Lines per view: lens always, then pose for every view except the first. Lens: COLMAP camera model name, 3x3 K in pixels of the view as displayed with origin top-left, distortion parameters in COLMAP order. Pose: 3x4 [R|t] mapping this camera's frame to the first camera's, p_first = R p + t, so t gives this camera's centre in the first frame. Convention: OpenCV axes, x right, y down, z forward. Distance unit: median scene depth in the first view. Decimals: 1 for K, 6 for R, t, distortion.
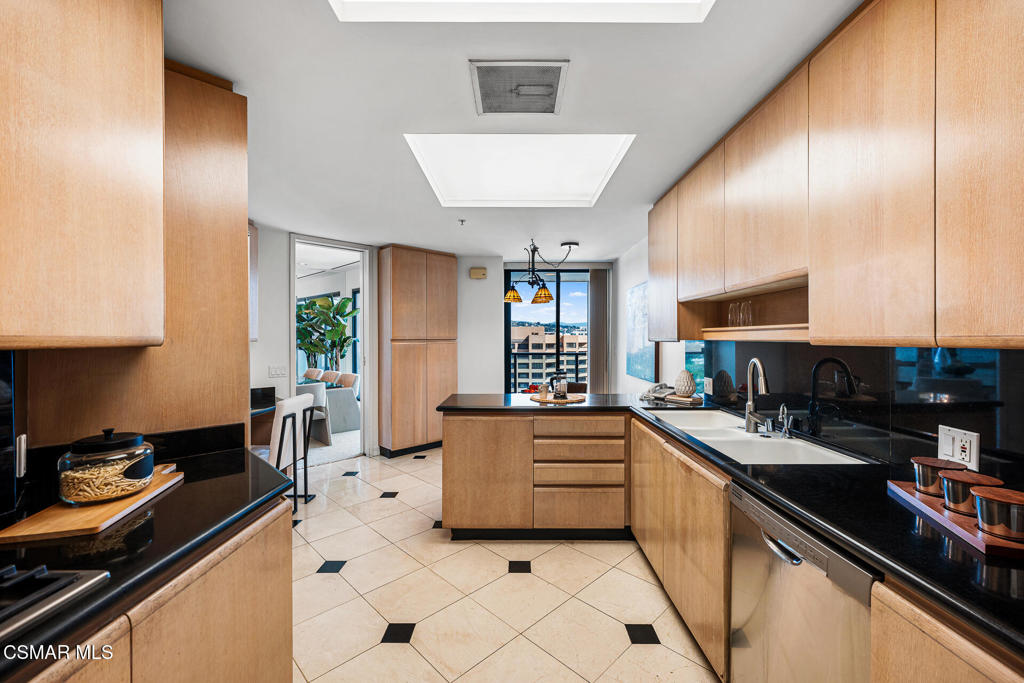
lens RADIAL K [[421.4, 0, 514.2], [0, 421.4, 339.4], [0, 0, 1]] dist [0.004269, 0.001075]
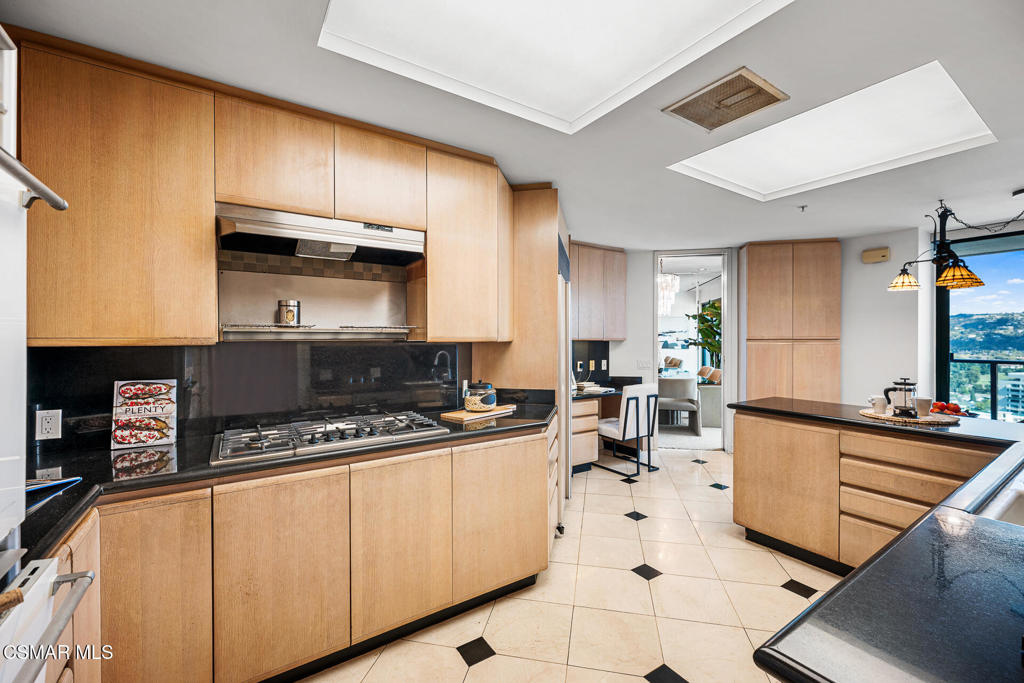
lens RADIAL K [[421.4, 0, 506.1], [0, 421.4, 340.0], [0, 0, 1]] dist [0.004269, 0.001075]
pose [[0.543101, 0.003239, -0.839661, 0.340486], [-0.001285, 0.999995, 0.003027, 0.000122], [0.839666, -0.000565, 0.543103, -0.021029]]
